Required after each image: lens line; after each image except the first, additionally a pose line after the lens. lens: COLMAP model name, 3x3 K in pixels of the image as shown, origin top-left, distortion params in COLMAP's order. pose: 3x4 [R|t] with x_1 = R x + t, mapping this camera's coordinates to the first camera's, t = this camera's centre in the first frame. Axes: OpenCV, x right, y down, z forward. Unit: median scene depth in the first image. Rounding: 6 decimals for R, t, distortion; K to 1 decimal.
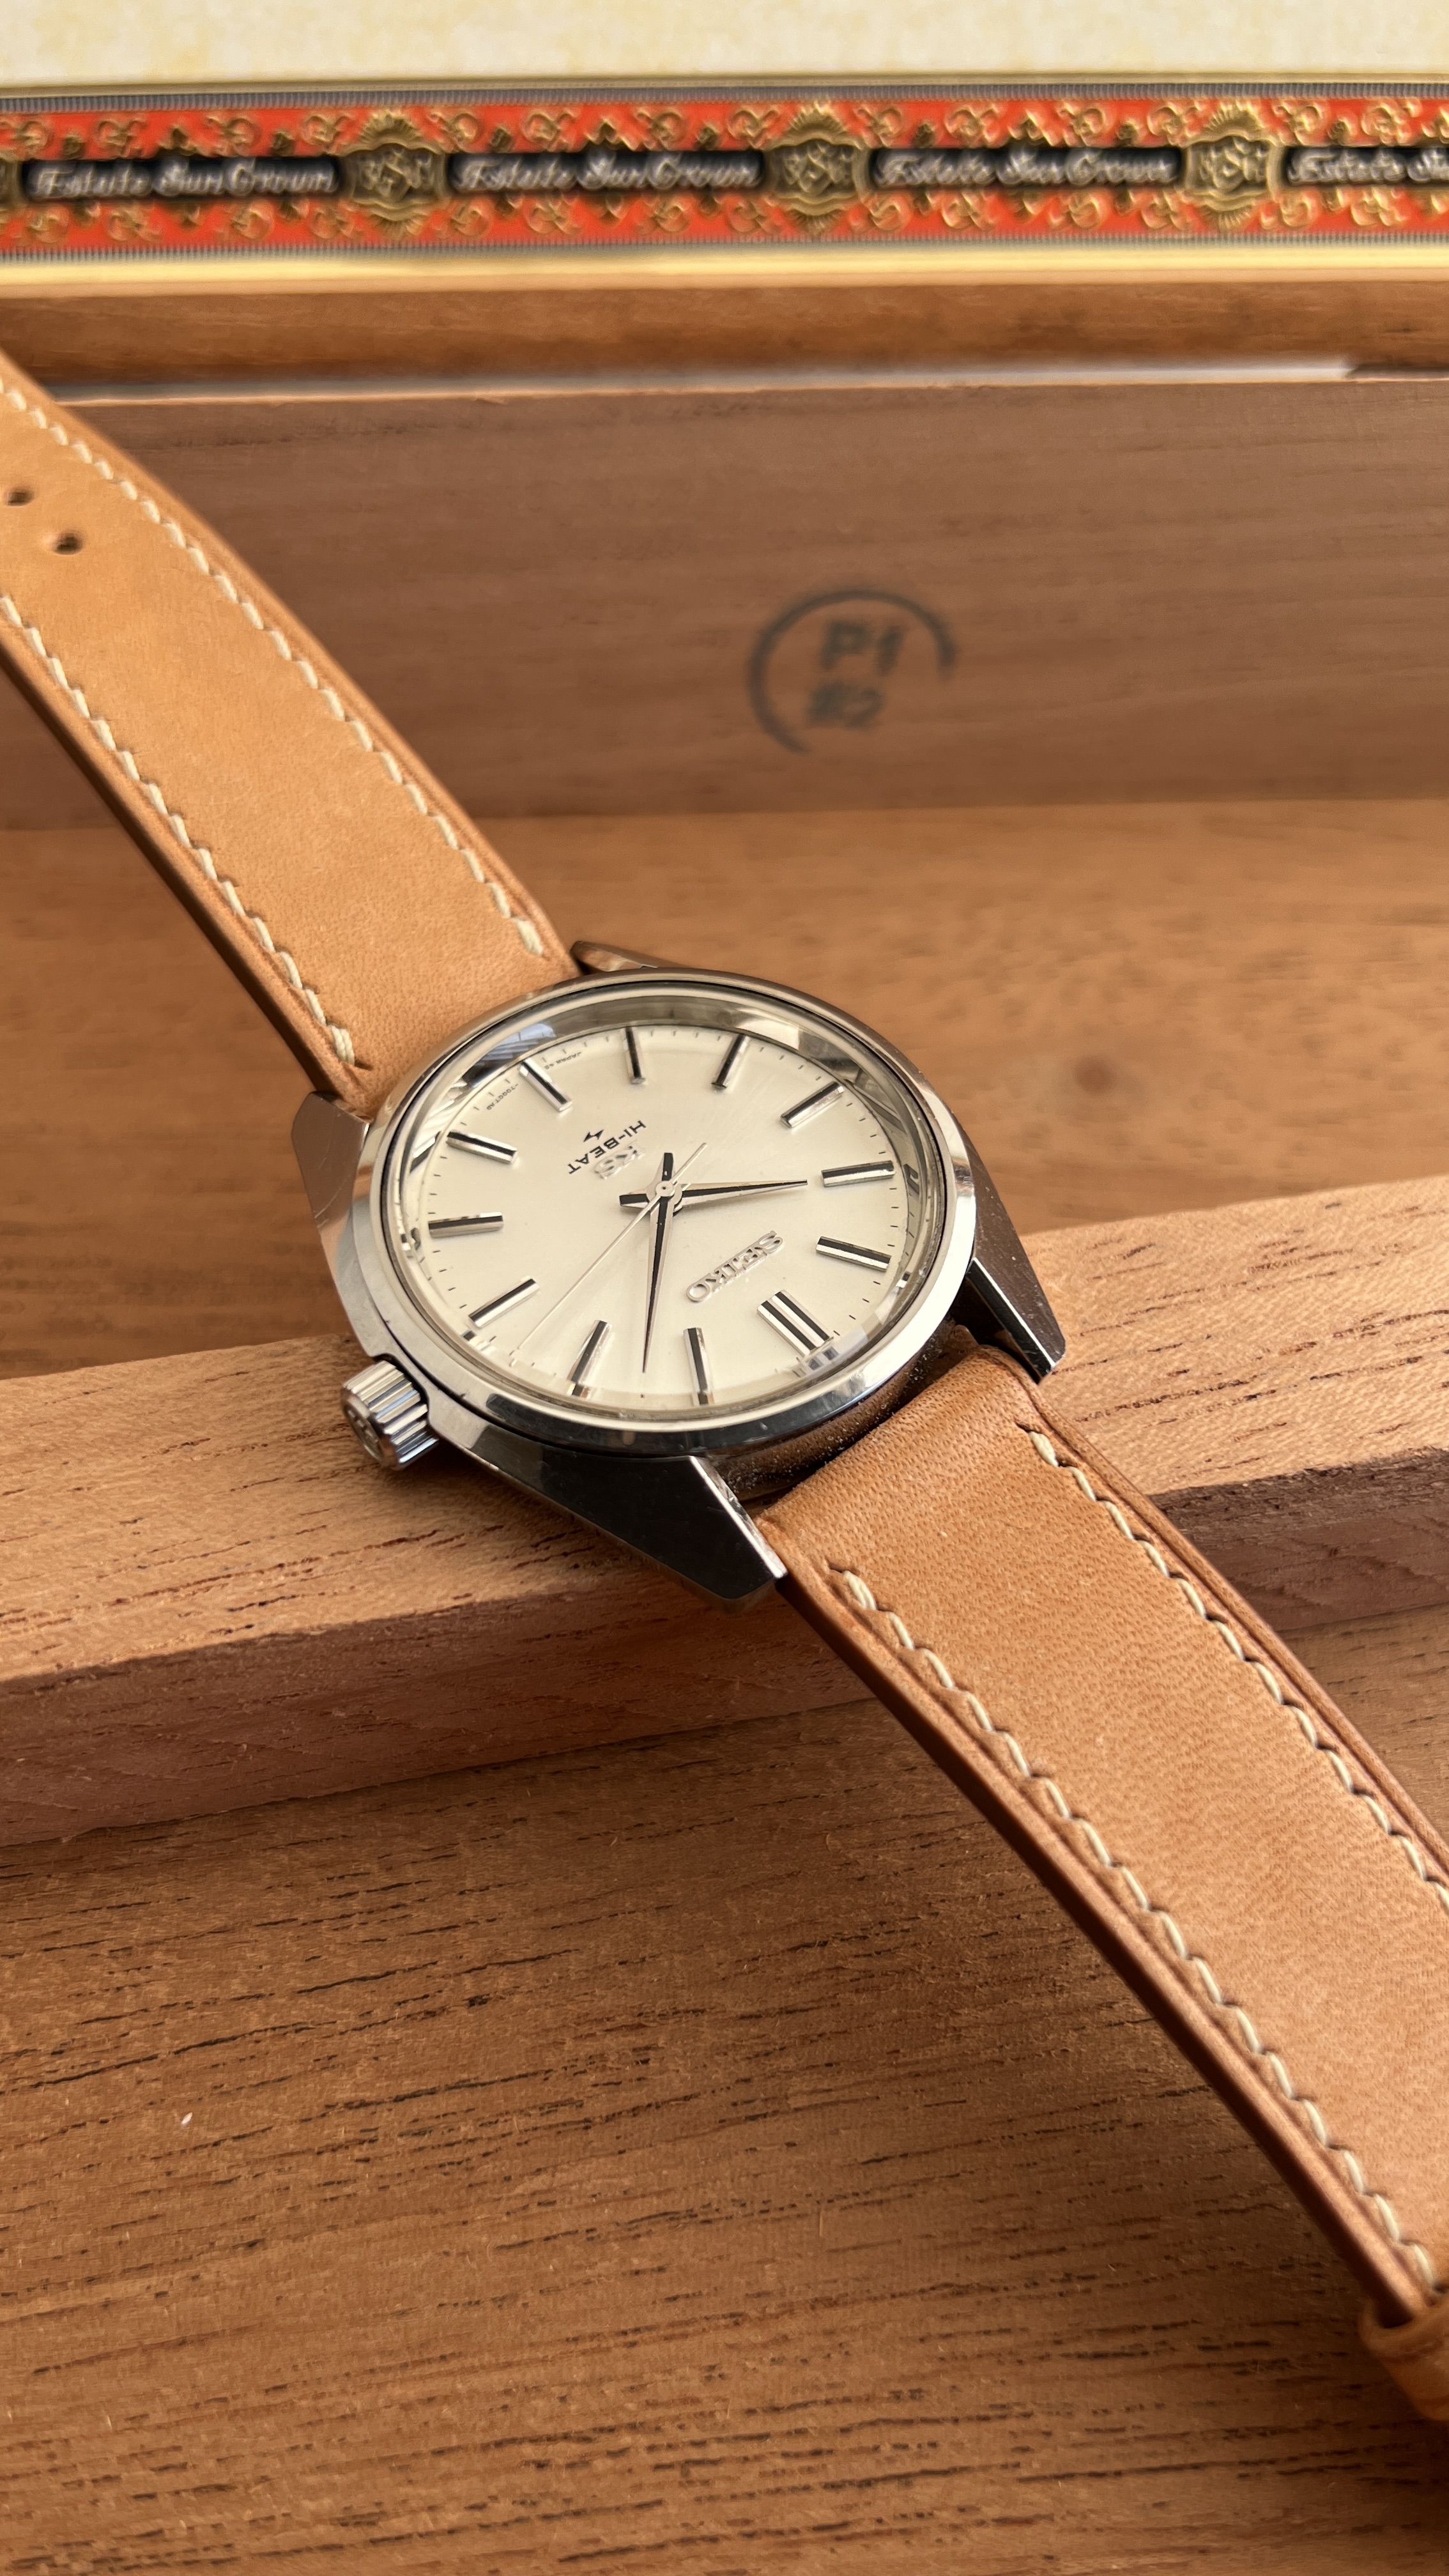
lens RADIAL K [[2018.0, 0, 726.9], [0, 2018.0, 1302.8], [0, 0, 1]] dist [-0.079032, 0.022539]
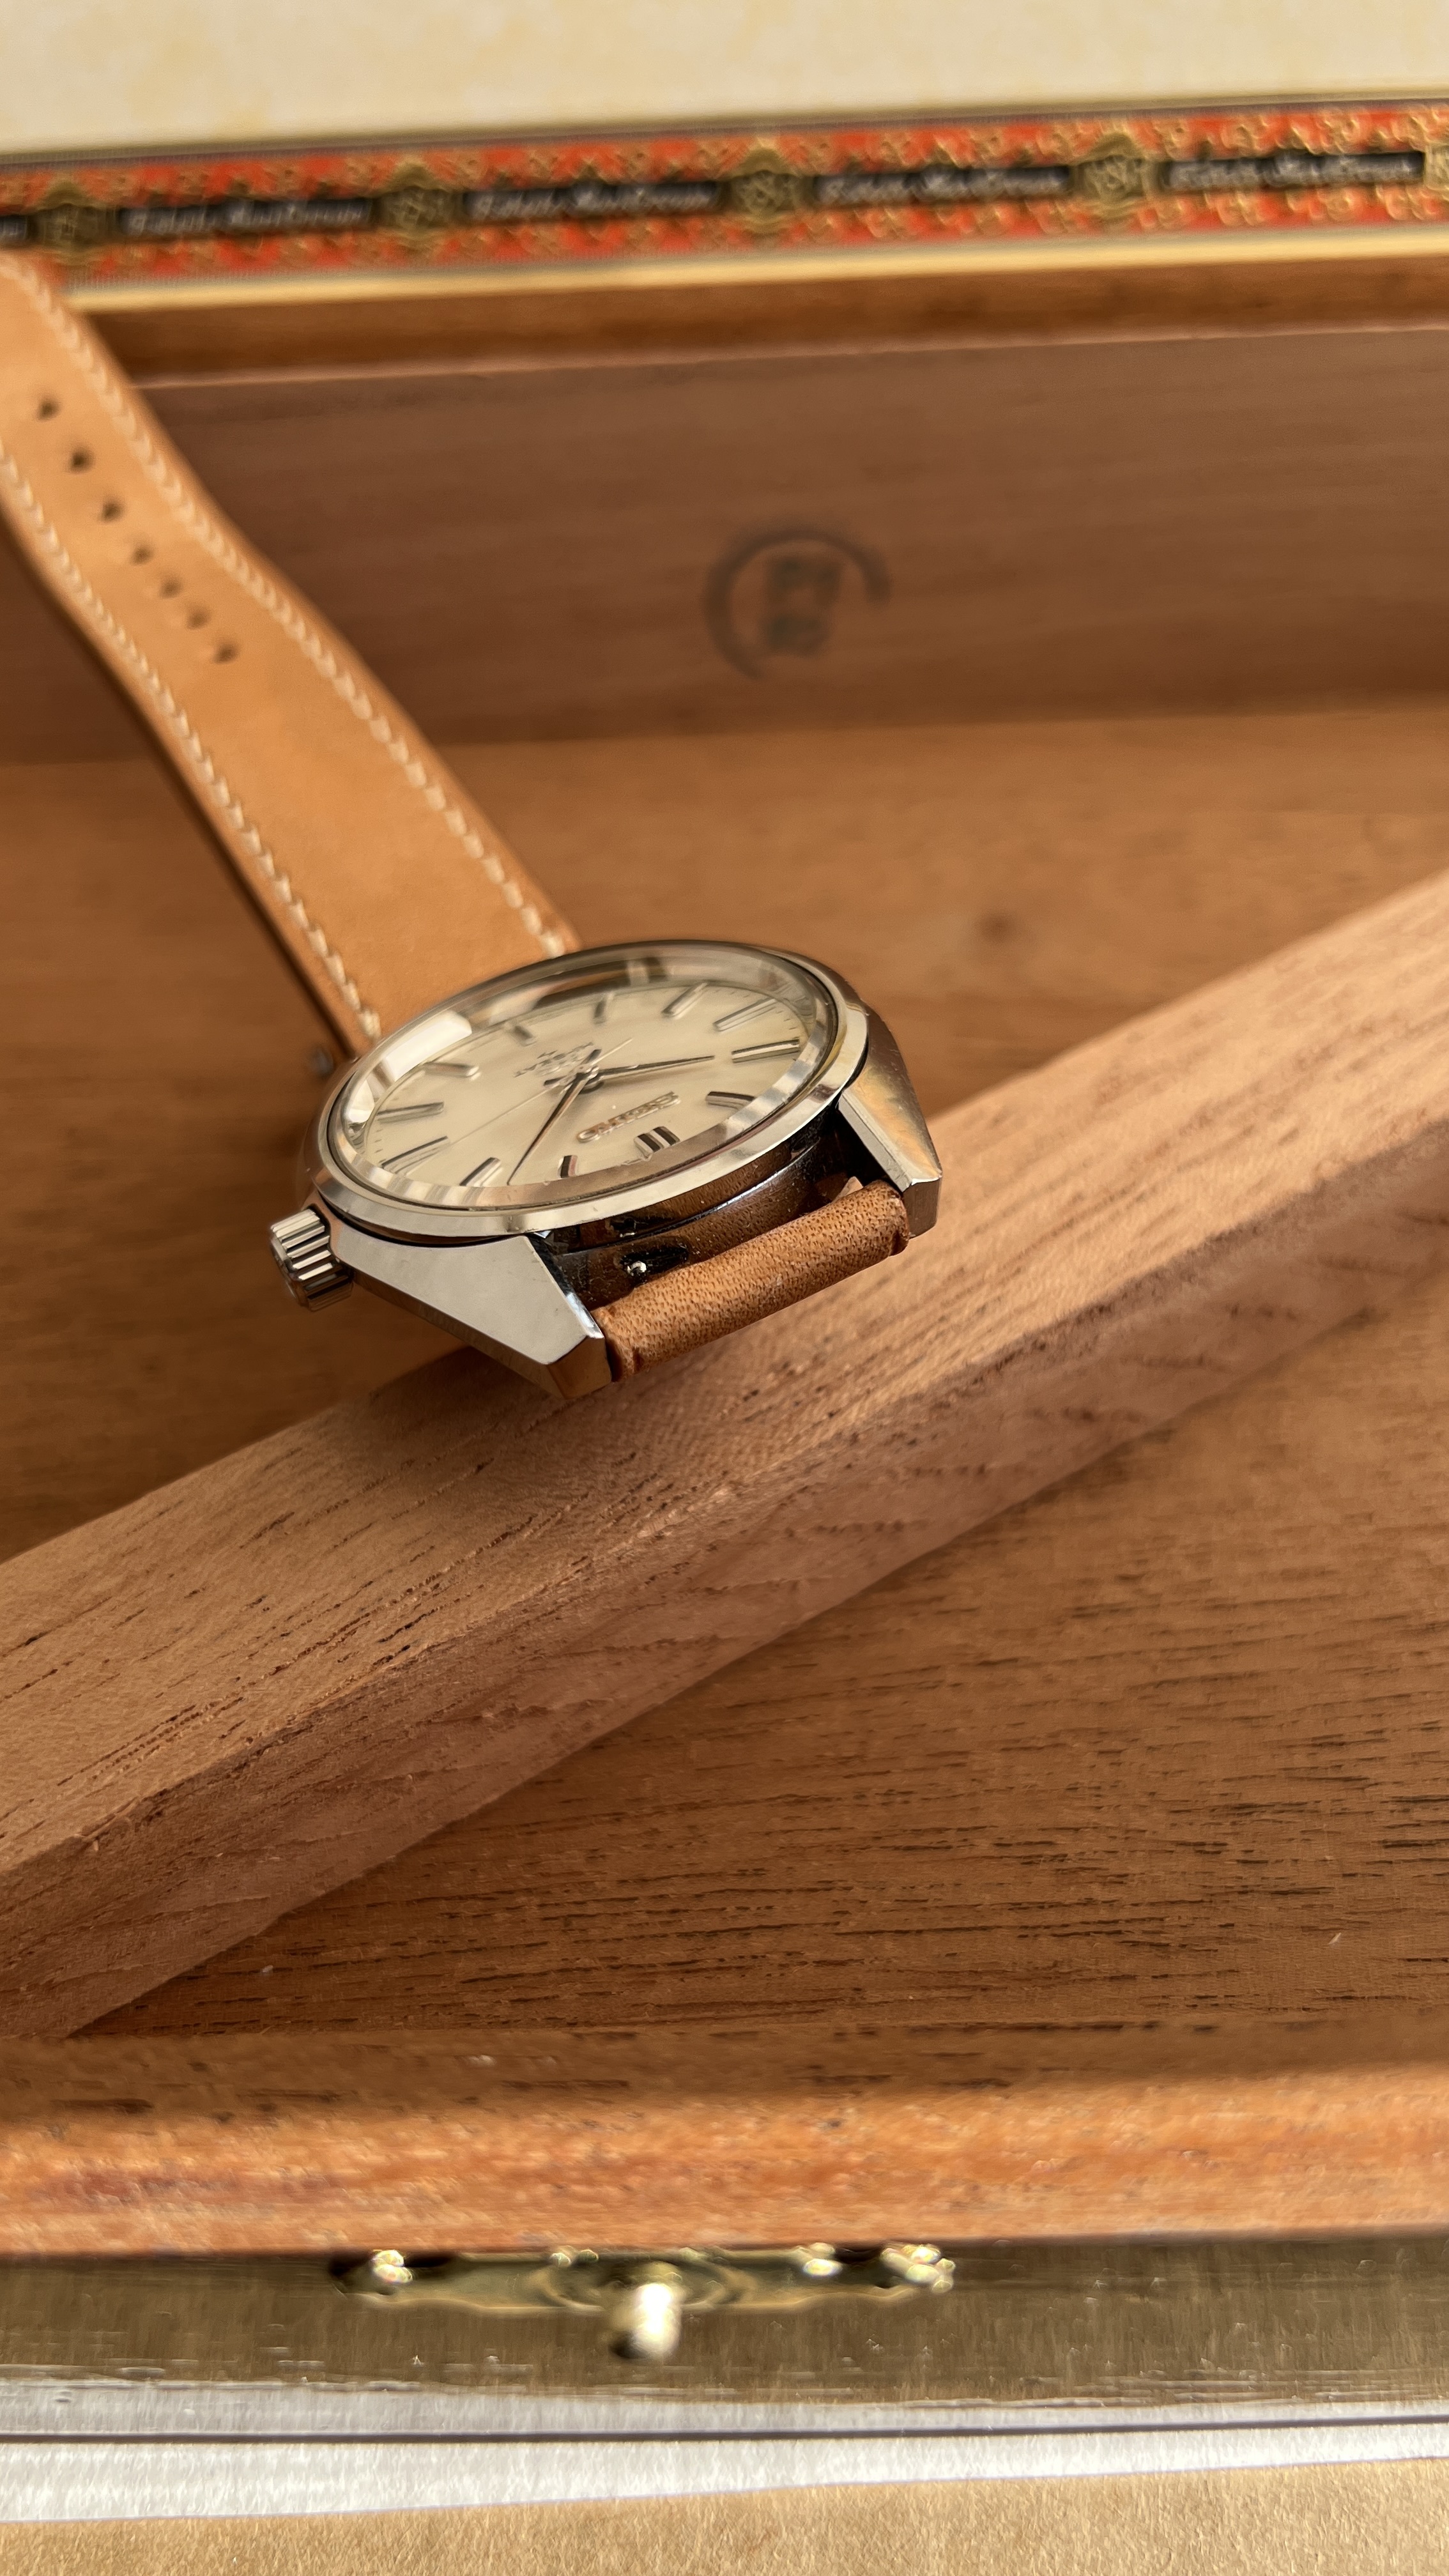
lens RADIAL K [[2018.0, 0, 727.3], [0, 2018.0, 1294.1], [0, 0, 1]] dist [-0.079032, 0.022539]
pose [[0.998182, -0.001508, -0.060249, 0.135662], [-0.001930, 0.998375, -0.056958, 0.236613], [0.060237, 0.056971, 0.996557, -0.235696]]
